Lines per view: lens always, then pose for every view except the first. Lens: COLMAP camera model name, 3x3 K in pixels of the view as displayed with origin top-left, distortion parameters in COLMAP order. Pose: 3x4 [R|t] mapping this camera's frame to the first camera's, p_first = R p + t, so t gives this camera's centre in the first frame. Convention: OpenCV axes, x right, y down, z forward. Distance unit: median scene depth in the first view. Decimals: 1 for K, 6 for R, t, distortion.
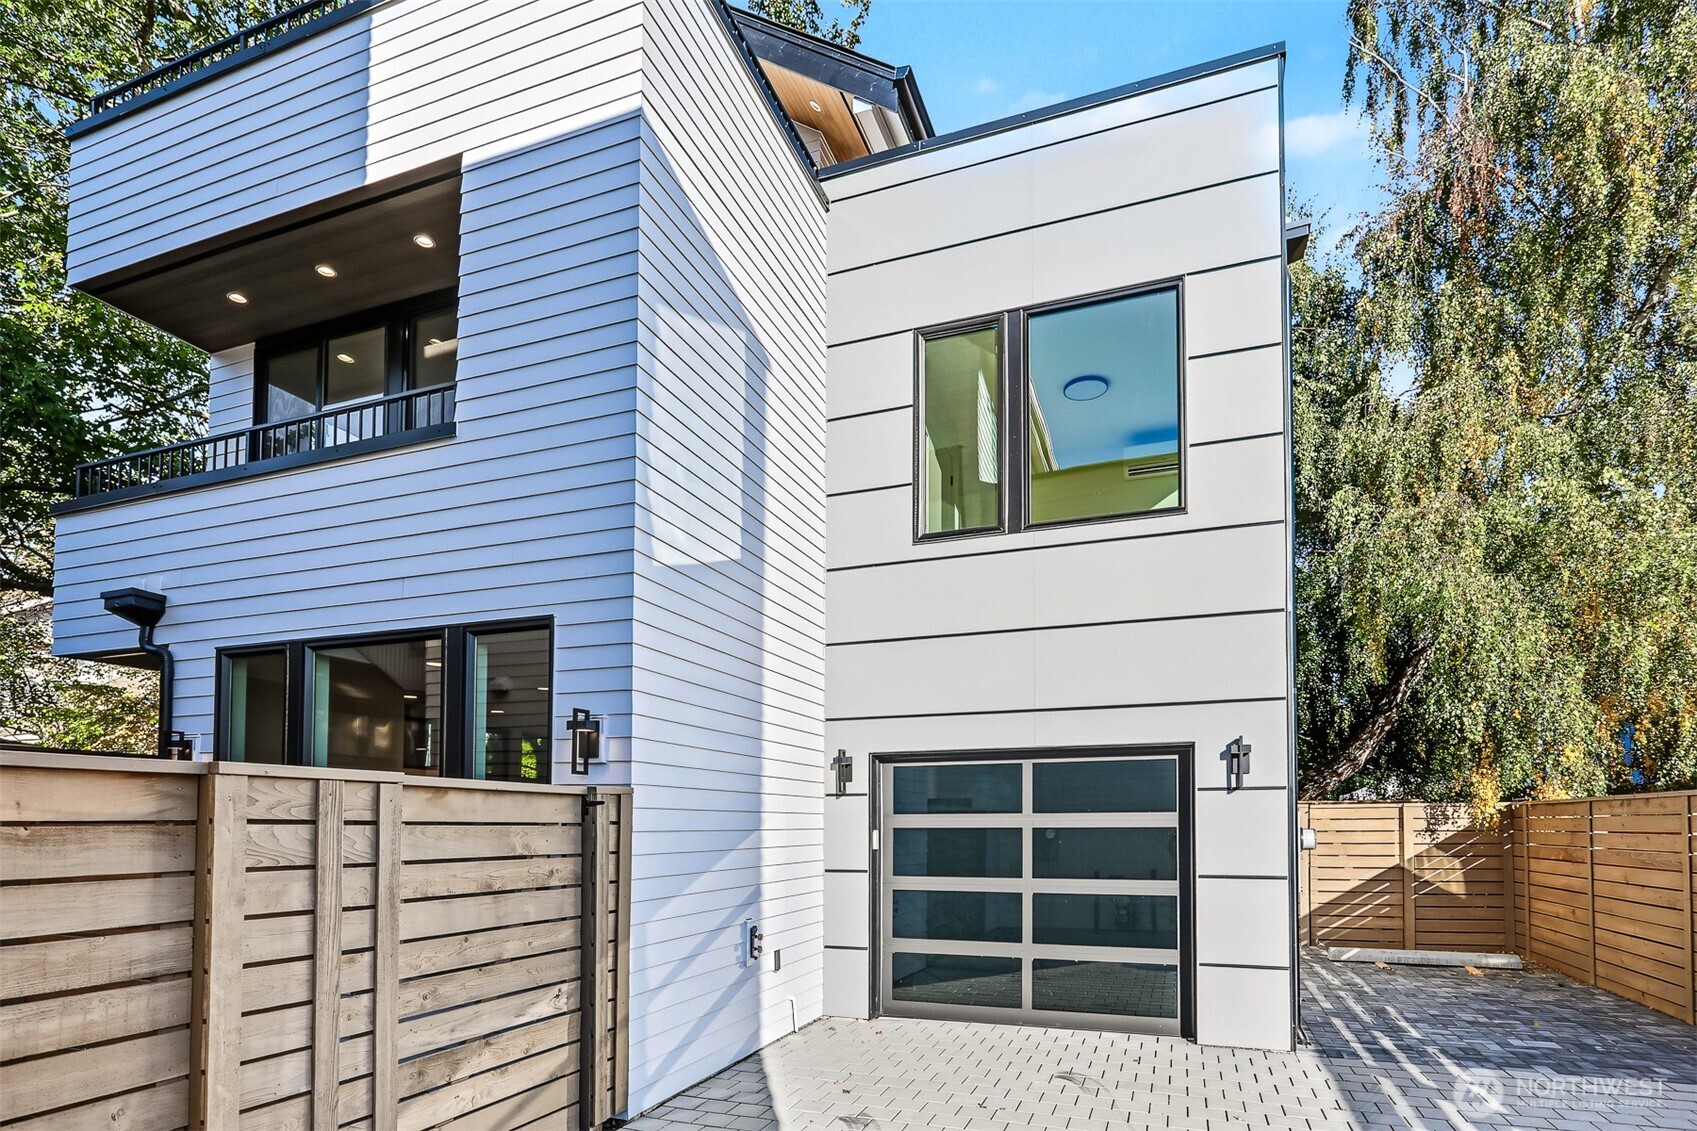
lens RADIAL K [[905.8, 0, 821.7], [0, 905.8, 783.4], [0, 0, 1]] dist [-0.001856, -0.002146]
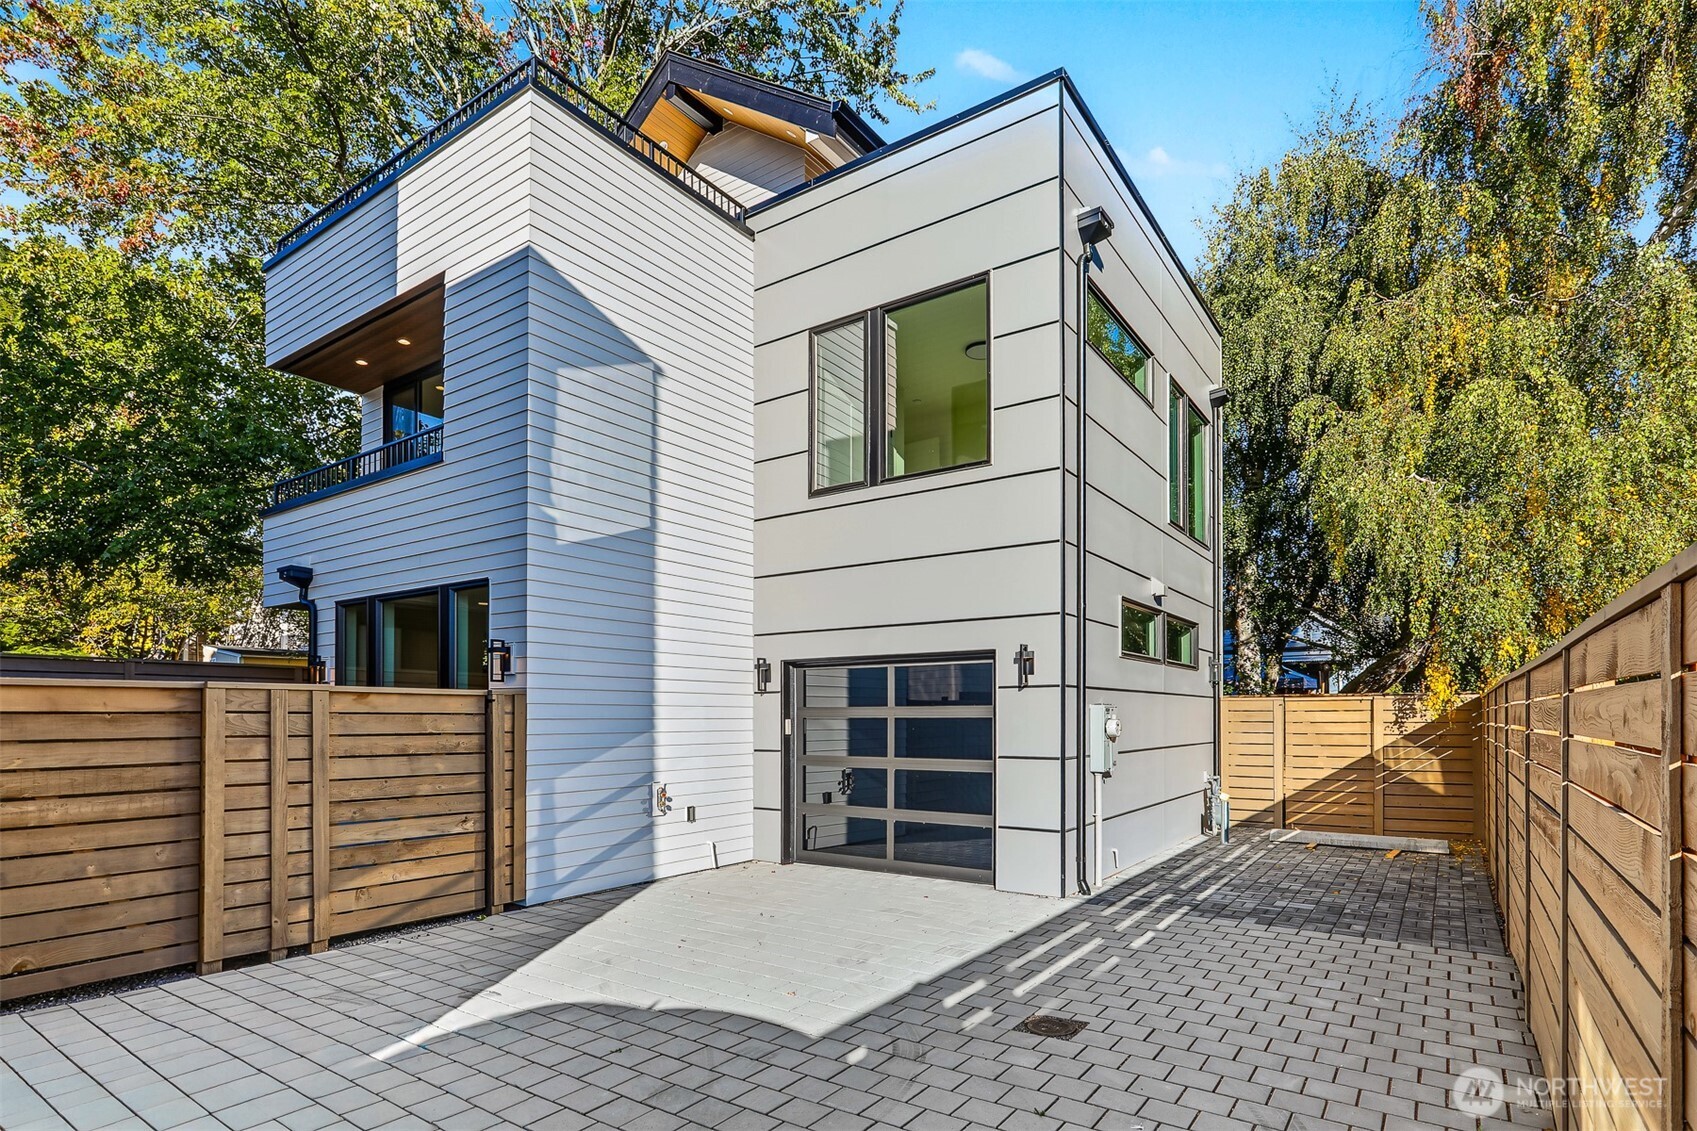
lens RADIAL K [[863.1, 0, 836.7], [0, 863.1, 702.7], [0, 0, 1]] dist [-0.005115, 0.000343]
pose [[0.967746, -0.002413, -0.251917, 0.492778], [0.009741, 0.999565, 0.027845, -0.007360], [0.251740, -0.029401, 0.967348, -0.205326]]
